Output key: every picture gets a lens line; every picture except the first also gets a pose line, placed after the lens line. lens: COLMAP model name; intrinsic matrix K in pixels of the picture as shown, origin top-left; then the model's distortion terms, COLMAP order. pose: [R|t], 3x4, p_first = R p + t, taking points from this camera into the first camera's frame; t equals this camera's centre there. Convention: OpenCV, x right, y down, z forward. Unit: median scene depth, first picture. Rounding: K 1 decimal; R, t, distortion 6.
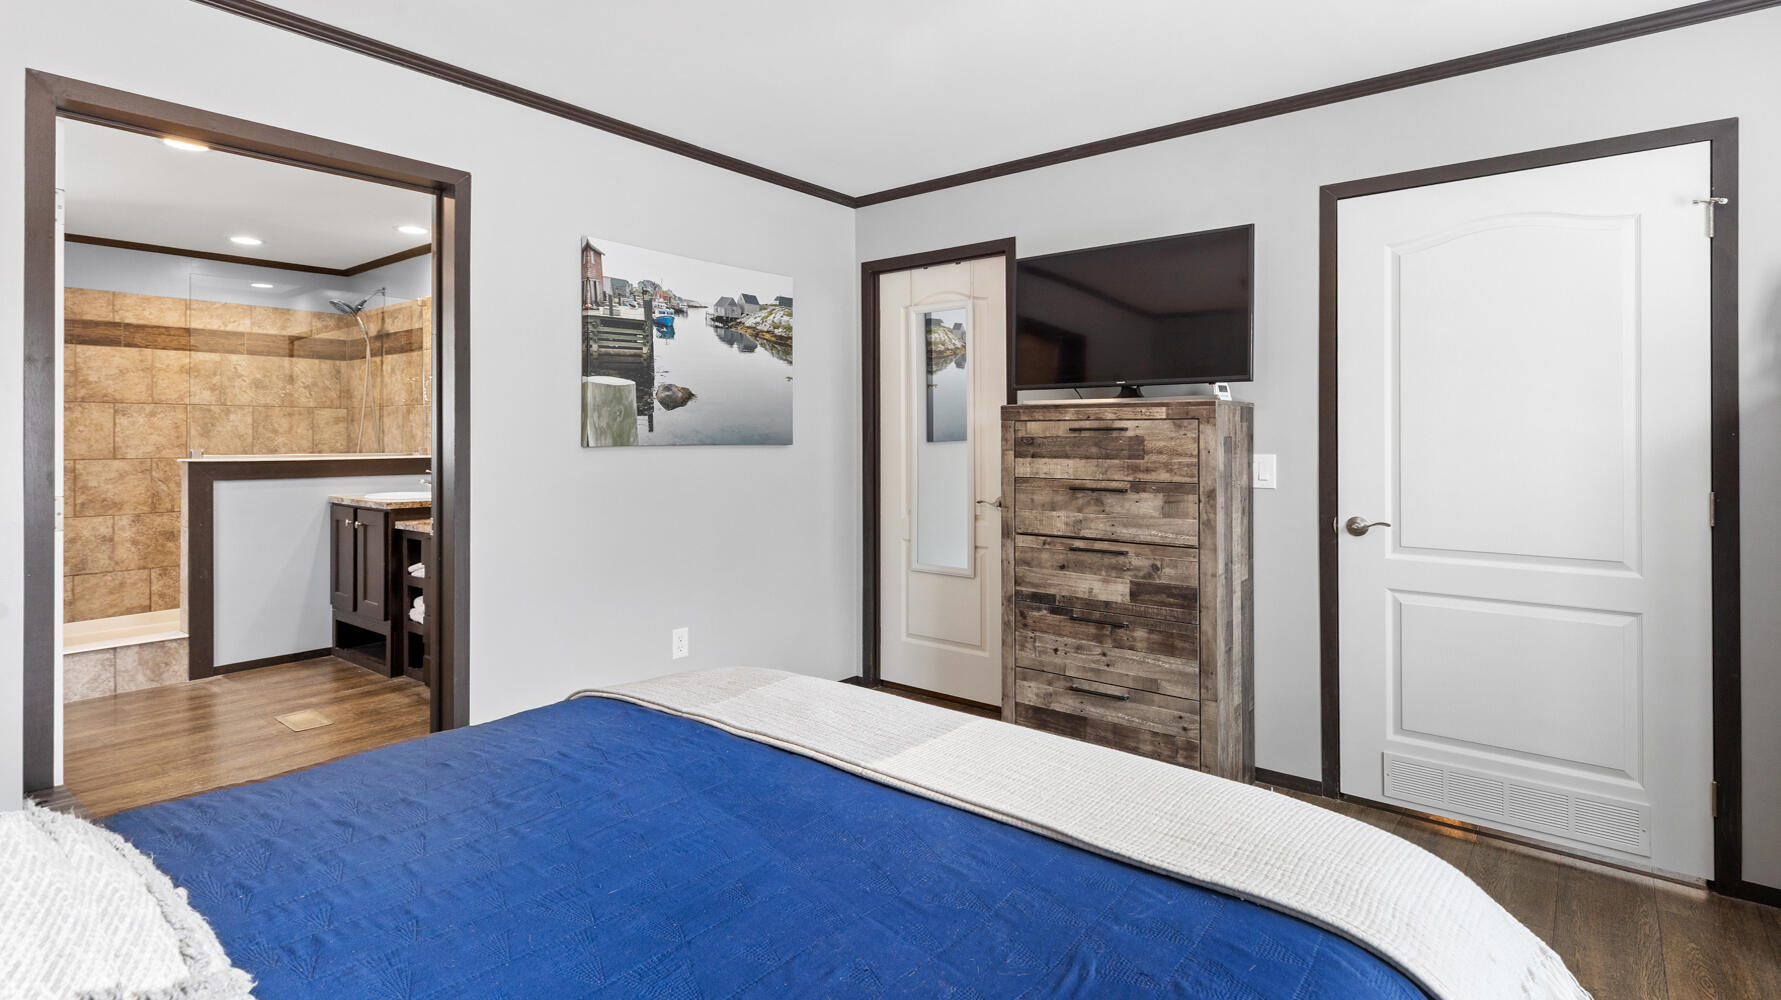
lens RADIAL K [[832.9, 0, 872.5], [0, 832.9, 434.8], [0, 0, 1]] dist [0.007432, -0.002882]
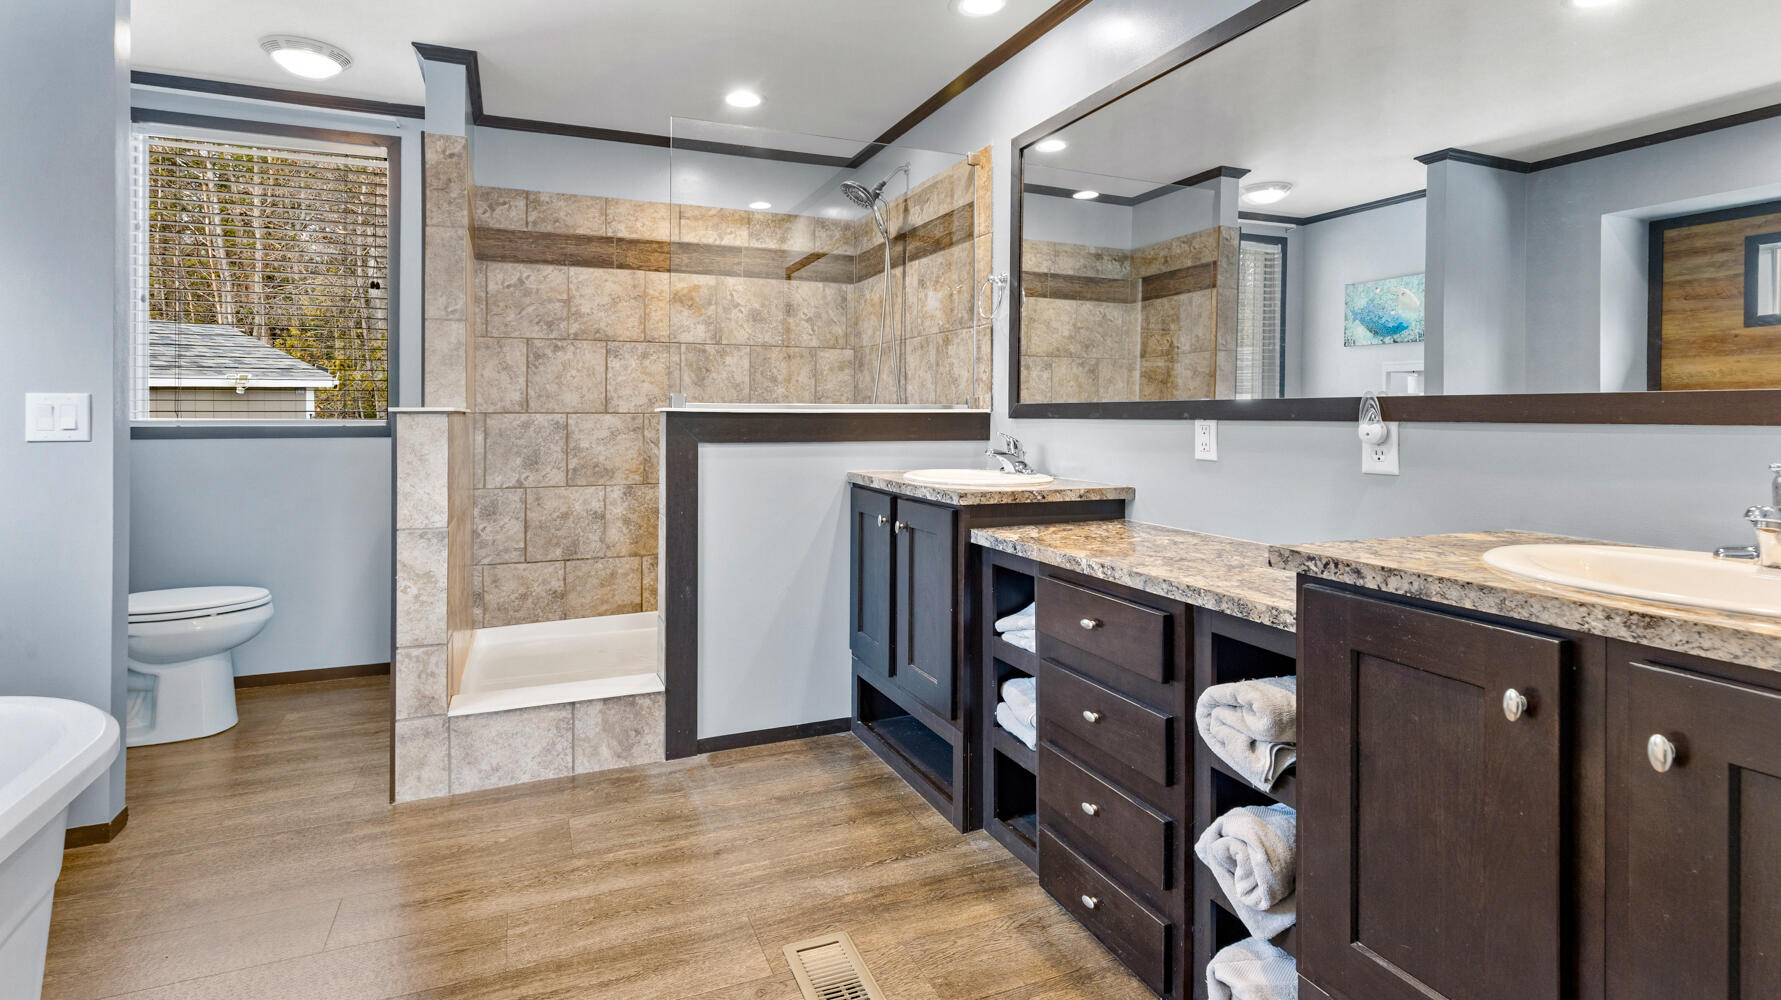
lens RADIAL K [[832.9, 0, 854.1], [0, 832.9, 399.9], [0, 0, 1]] dist [0.007432, -0.002882]
pose [[0.869713, -0.004818, -0.493535, -0.322997], [-0.001387, 0.999925, -0.012205, 0.025889], [0.493556, 0.011300, 0.869641, 0.439009]]
